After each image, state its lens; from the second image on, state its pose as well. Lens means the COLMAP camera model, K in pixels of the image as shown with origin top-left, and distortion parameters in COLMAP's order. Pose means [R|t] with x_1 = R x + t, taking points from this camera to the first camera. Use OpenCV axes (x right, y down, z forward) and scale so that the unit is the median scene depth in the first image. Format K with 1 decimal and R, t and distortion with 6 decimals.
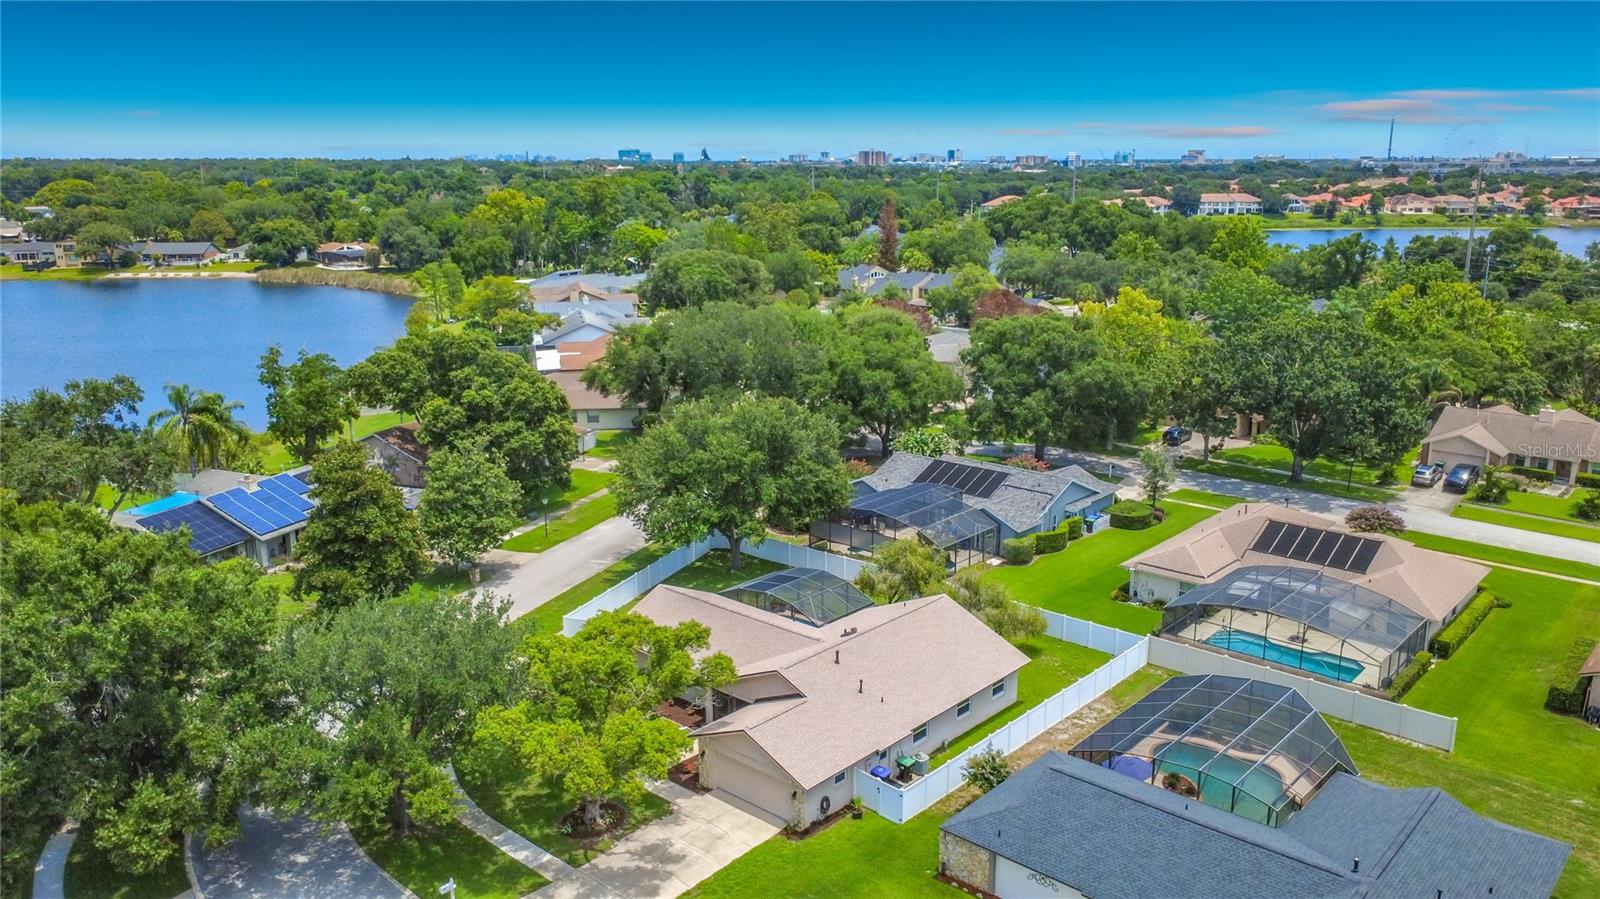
lens RADIAL K [[1167.0, 0, 797.5], [0, 1167.0, 456.8], [0, 0, 1]] dist [-0.008297, 0.010332]
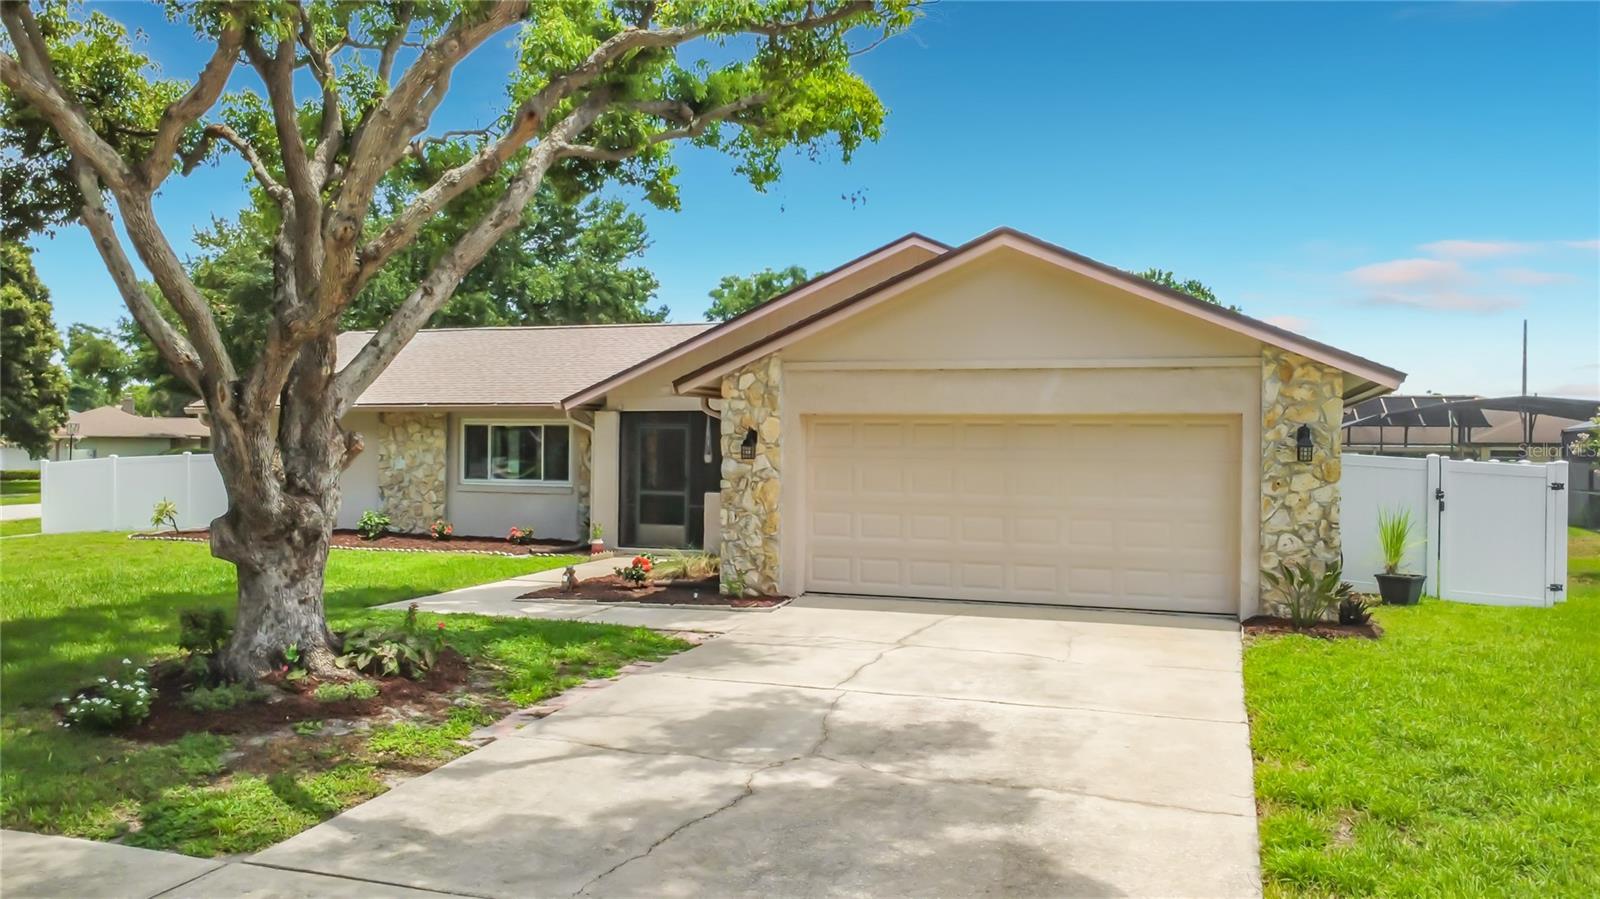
lens RADIAL K [[1167.0, 0, 796.0], [0, 1167.0, 452.6], [0, 0, 1]] dist [-0.008297, 0.010332]
pose [[0.927518, 0.002094, 0.373773, -0.118569], [0.085142, 0.972512, -0.216728, 0.226782], [-0.363952, 0.232843, 0.901844, 0.573679]]
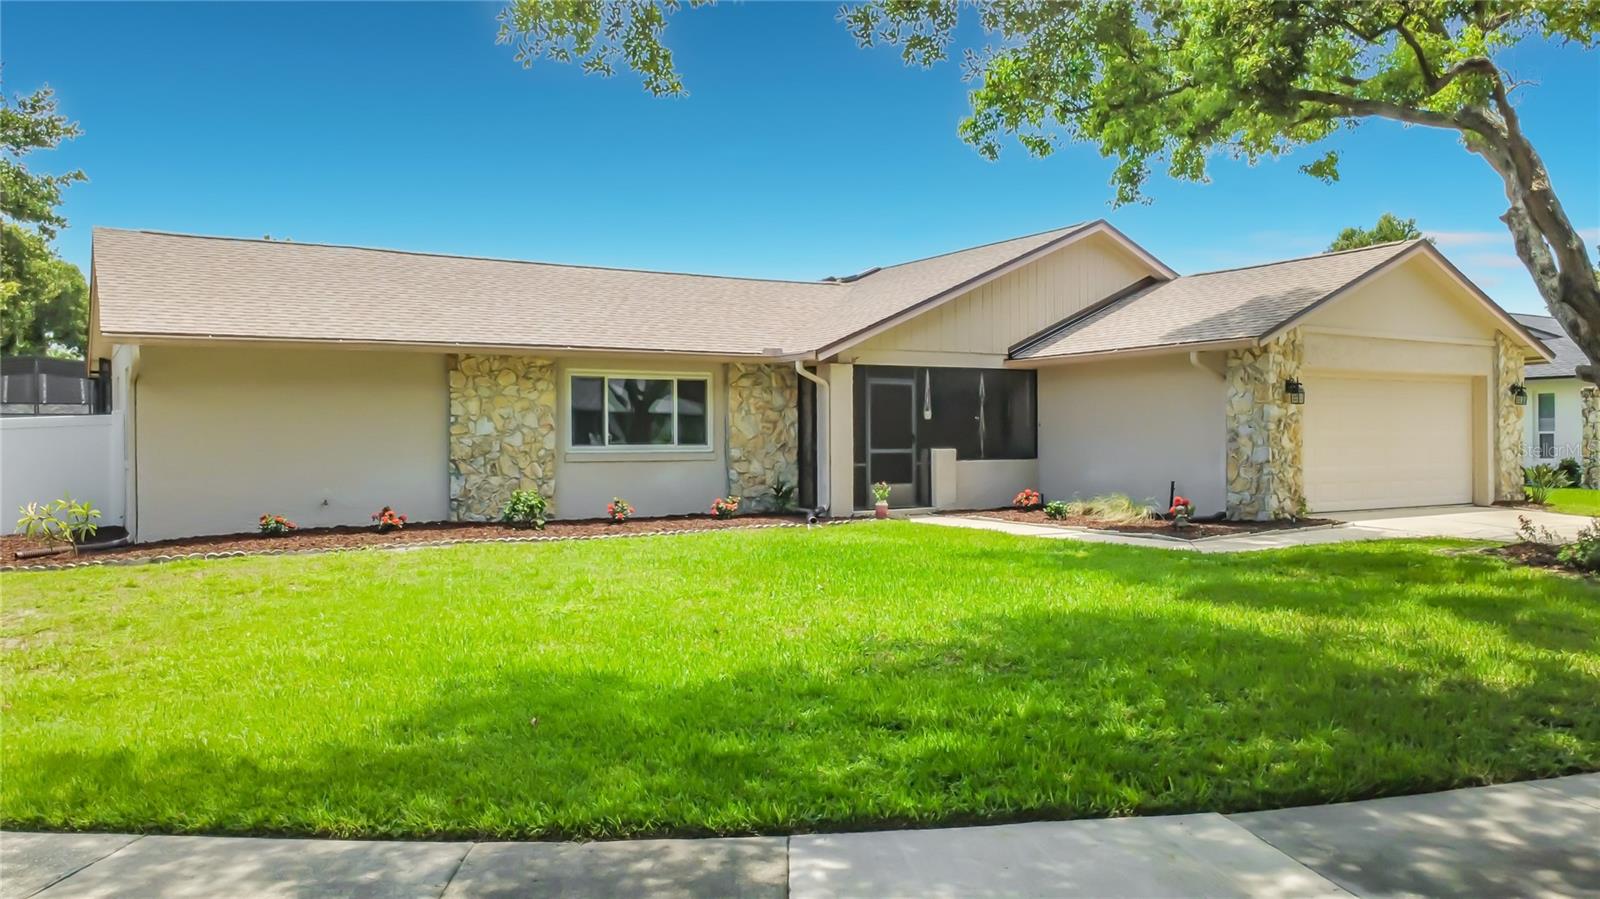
lens RADIAL K [[1167.0, 0, 801.5], [0, 1167.0, 442.2], [0, 0, 1]] dist [-0.008297, 0.010332]
pose [[0.296310, -0.008419, 0.955055, -0.284249], [0.237685, 0.969152, -0.065199, 0.188559], [-0.925044, 0.246321, 0.289171, 0.756564]]
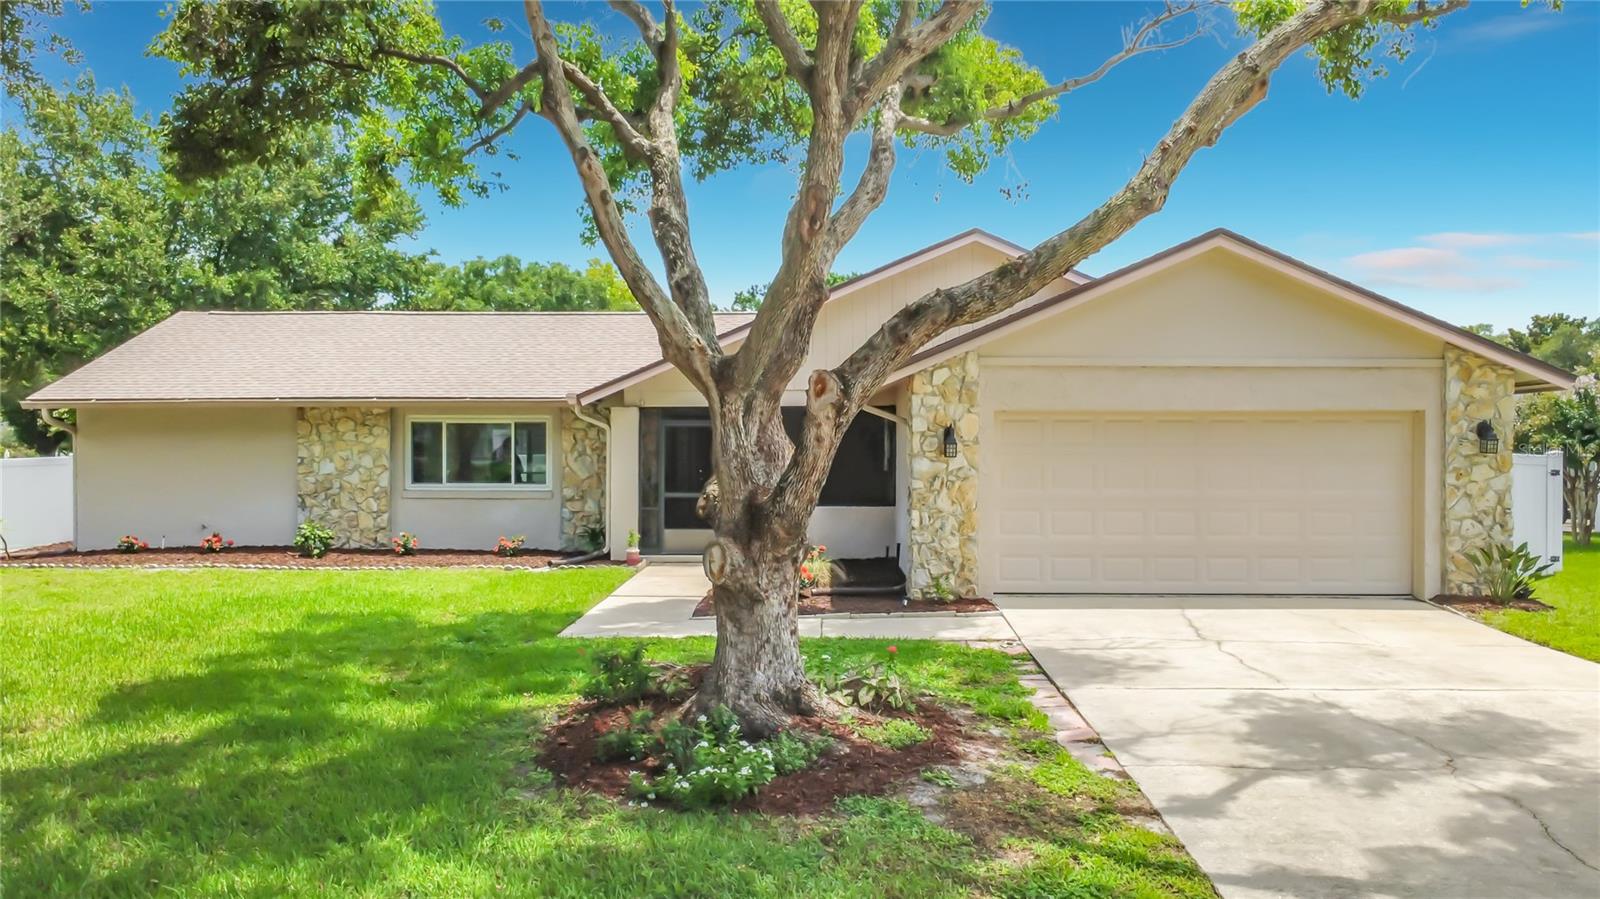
lens RADIAL K [[1167.0, 0, 794.1], [0, 1167.0, 448.0], [0, 0, 1]] dist [-0.008297, 0.010332]
pose [[0.766627, -0.005937, 0.642065, -0.184124], [0.157034, 0.971325, -0.178517, 0.214330], [-0.622594, 0.237683, 0.745576, 0.622707]]
